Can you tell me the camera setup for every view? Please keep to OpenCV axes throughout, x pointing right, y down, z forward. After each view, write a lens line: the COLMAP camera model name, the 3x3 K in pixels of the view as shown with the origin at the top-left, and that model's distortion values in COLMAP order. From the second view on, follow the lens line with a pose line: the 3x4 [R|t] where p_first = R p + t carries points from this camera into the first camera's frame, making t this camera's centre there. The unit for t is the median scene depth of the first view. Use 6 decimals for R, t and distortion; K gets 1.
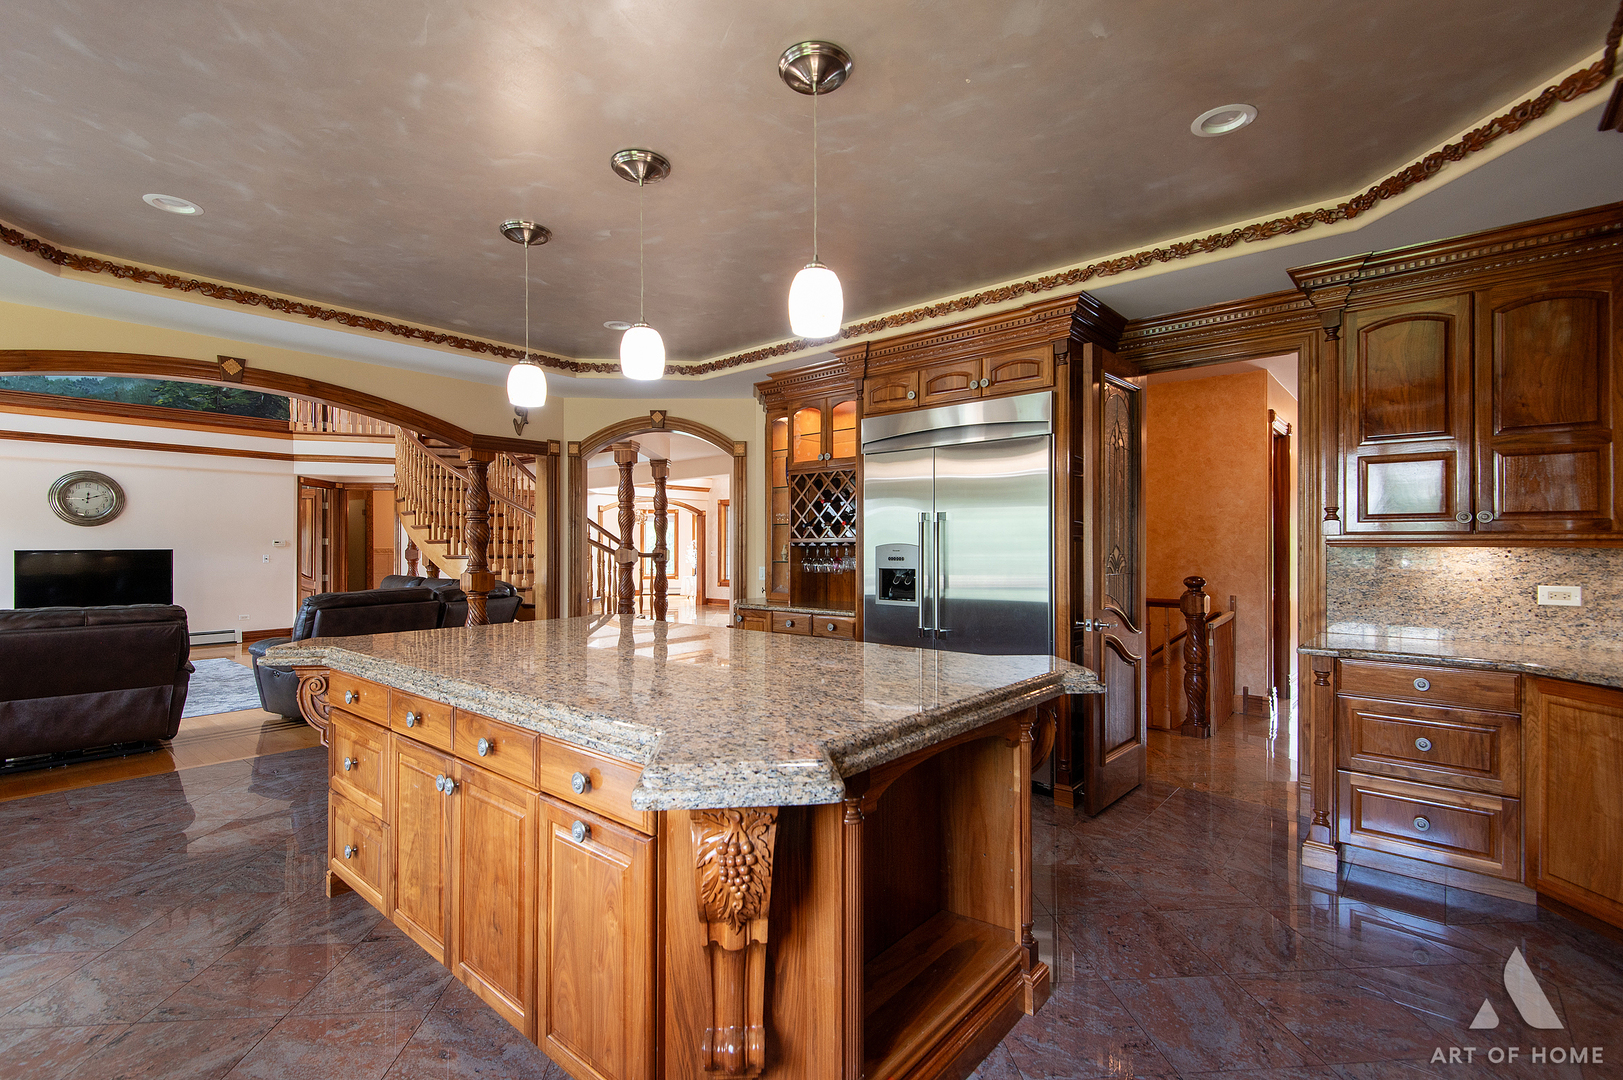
lens RADIAL K [[728.3, 0, 805.6], [0, 728.3, 543.1], [0, 0, 1]] dist [0.037790, -0.022179]
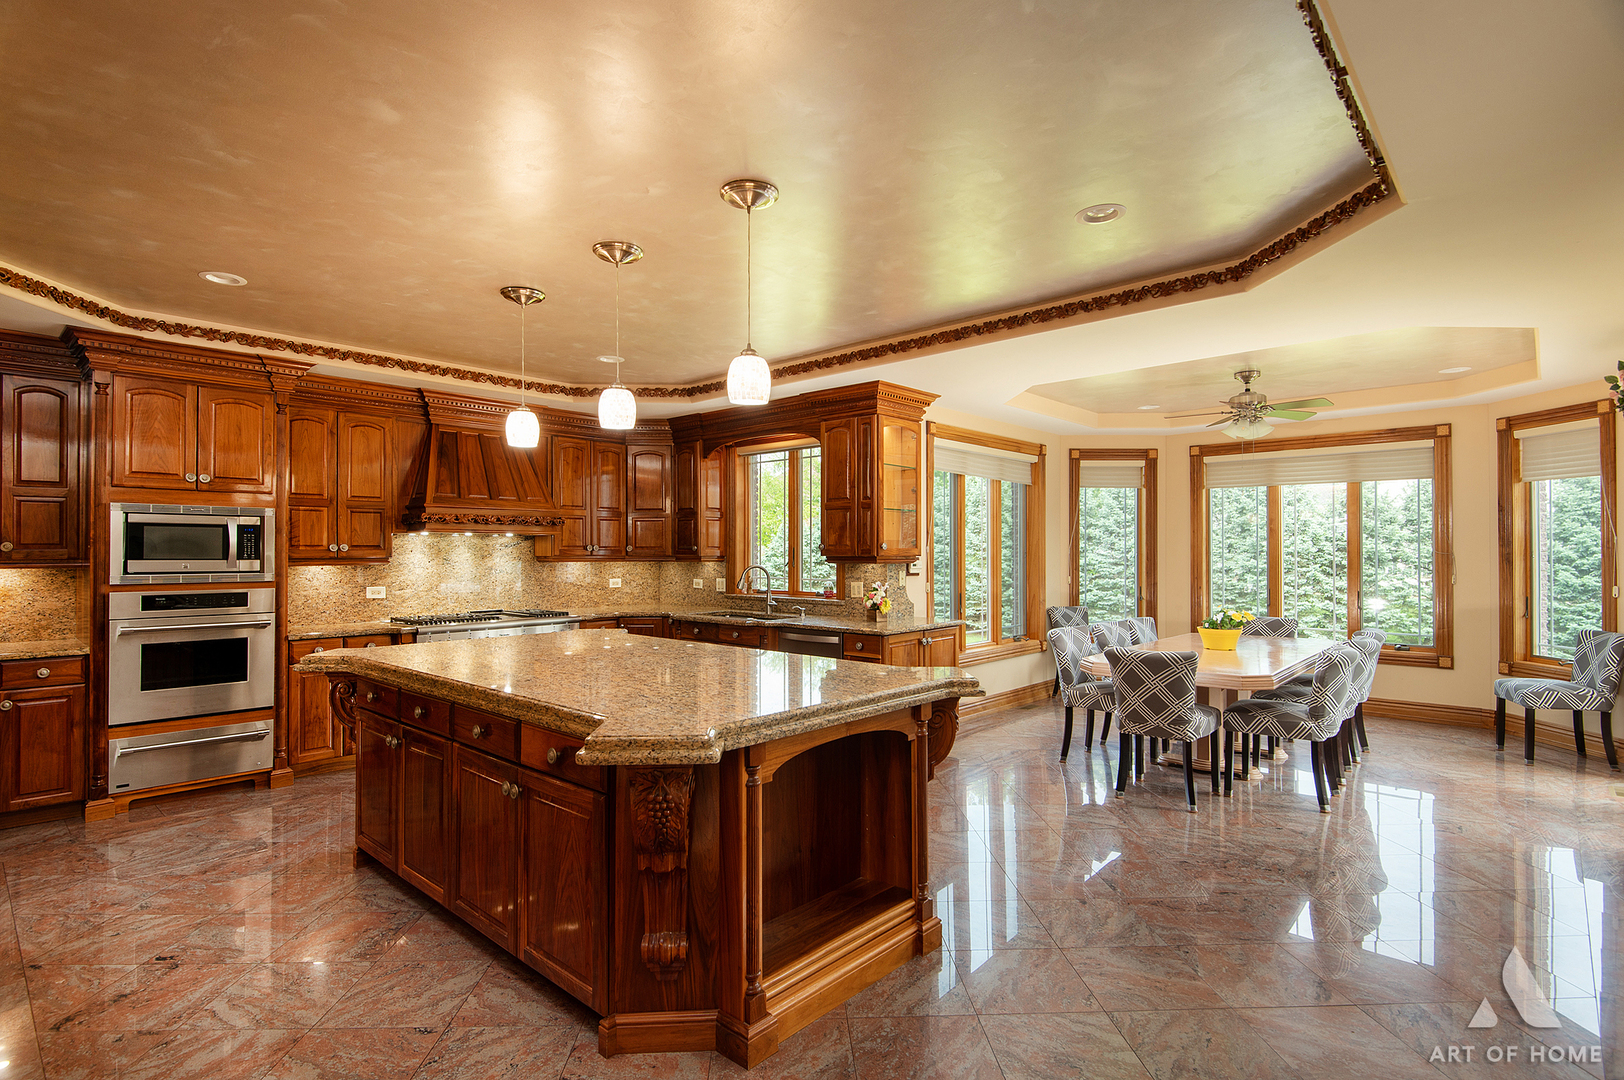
lens RADIAL K [[796.3, 0, 807.5], [0, 796.3, 543.1], [0, 0, 1]] dist [0.033347, -0.029239]
pose [[-0.999610, -0.000063, 0.027915, -0.351521], [-0.000579, 0.999830, -0.018456, -0.012475], [-0.027910, -0.018465, -0.999440, 1.416429]]
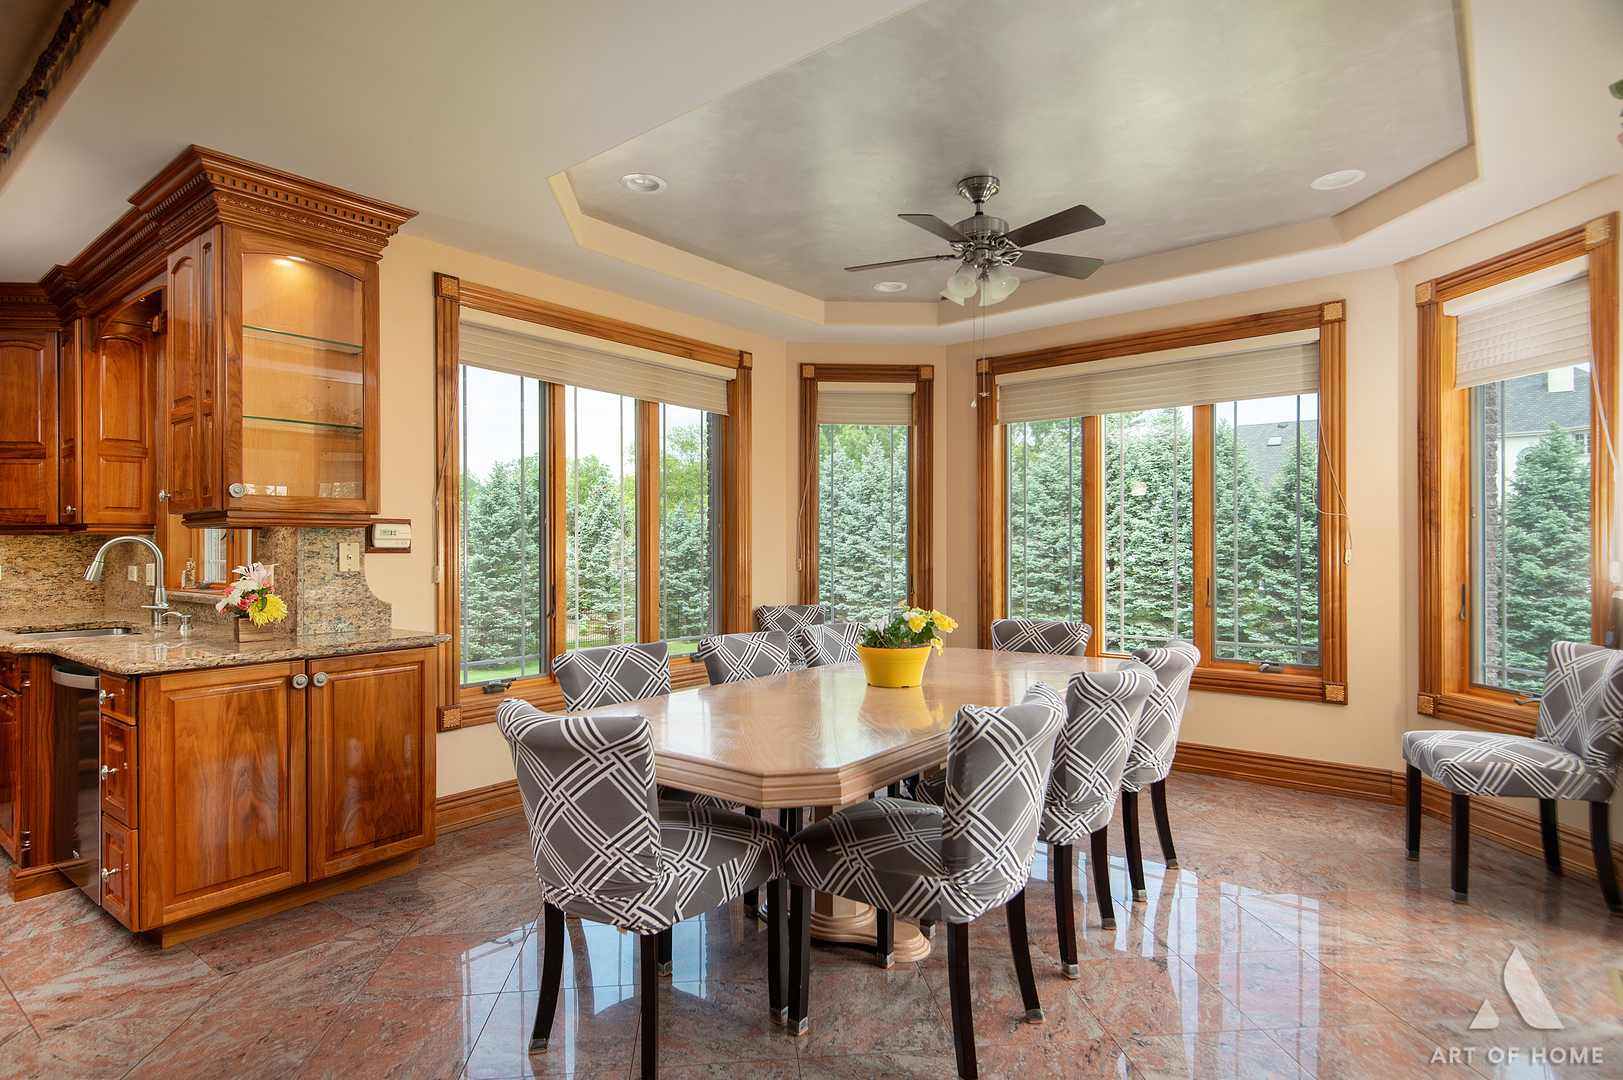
lens RADIAL K [[850.8, 0, 807.6], [0, 850.8, 547.3], [0, 0, 1]] dist [0.049890, -0.038309]
pose [[-0.999435, 0.003141, -0.033477, -0.874110], [0.003409, 0.999963, -0.007940, 0.021775], [0.033451, -0.008049, -0.999408, 0.834637]]
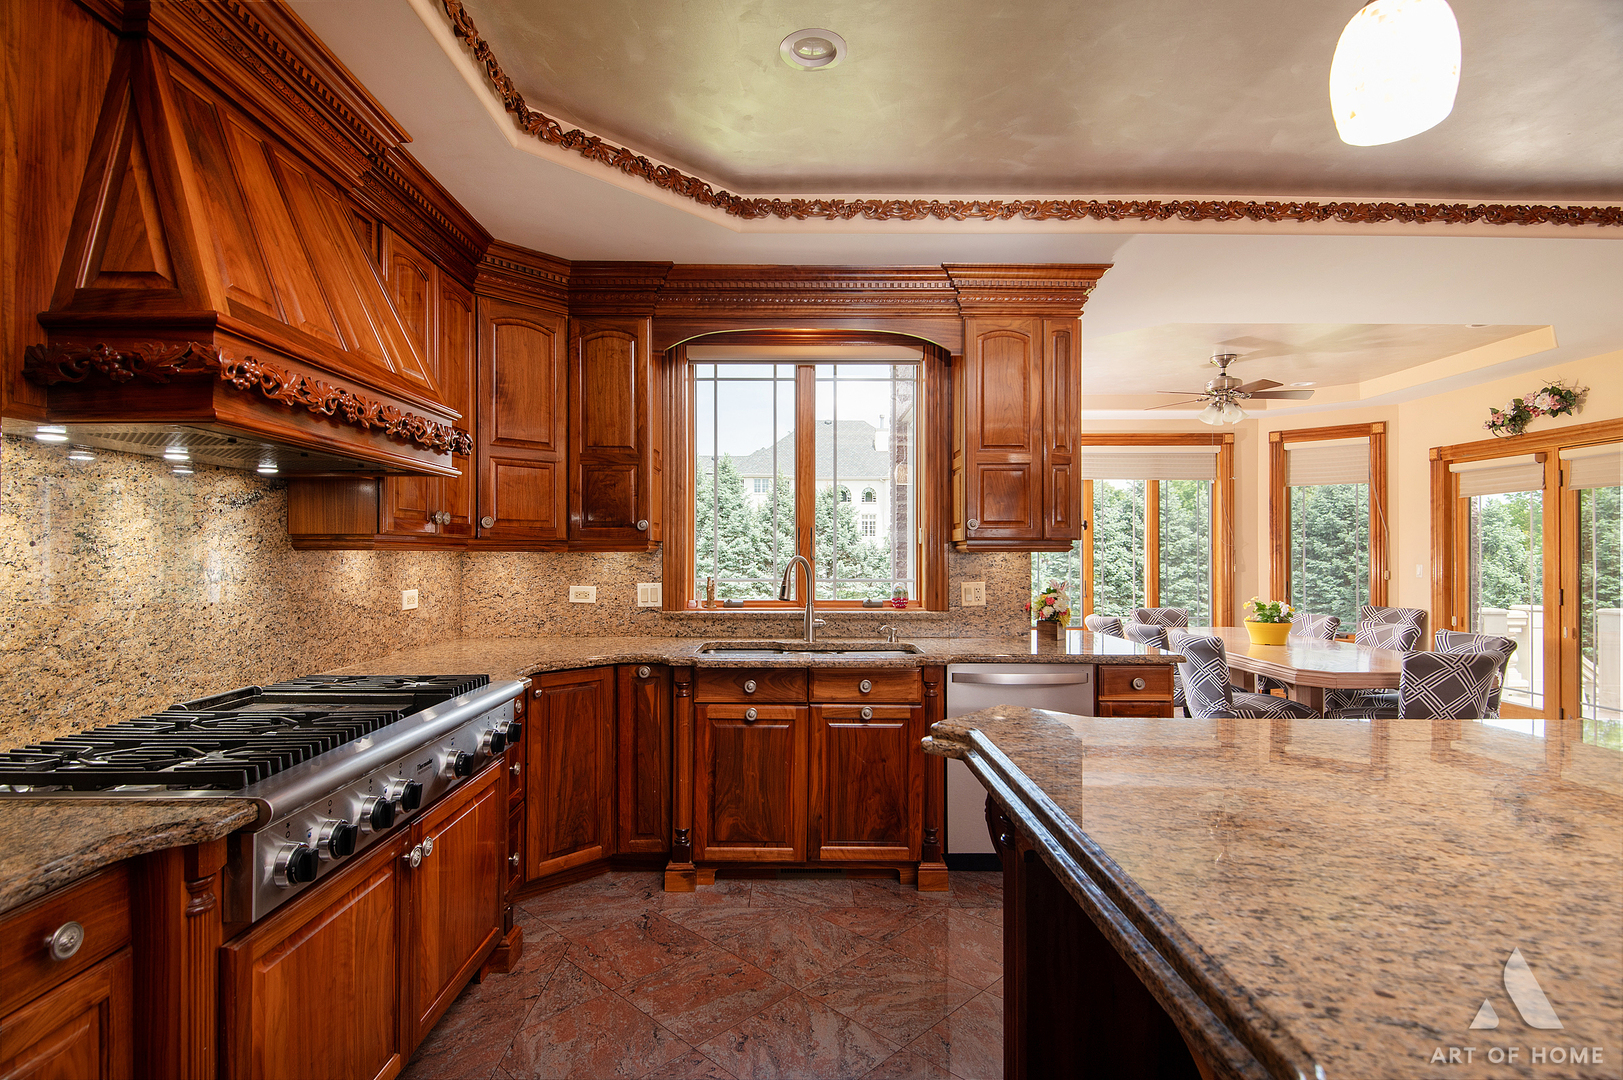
lens RADIAL K [[798.4, 0, 811.0], [0, 798.4, 544.5], [0, 0, 1]] dist [0.032067, -0.024259]
pose [[-0.745352, -0.009137, -0.666609, 0.331705], [0.003147, 0.999847, -0.017224, 0.003411], [0.666664, -0.014936, -0.745209, 0.565067]]
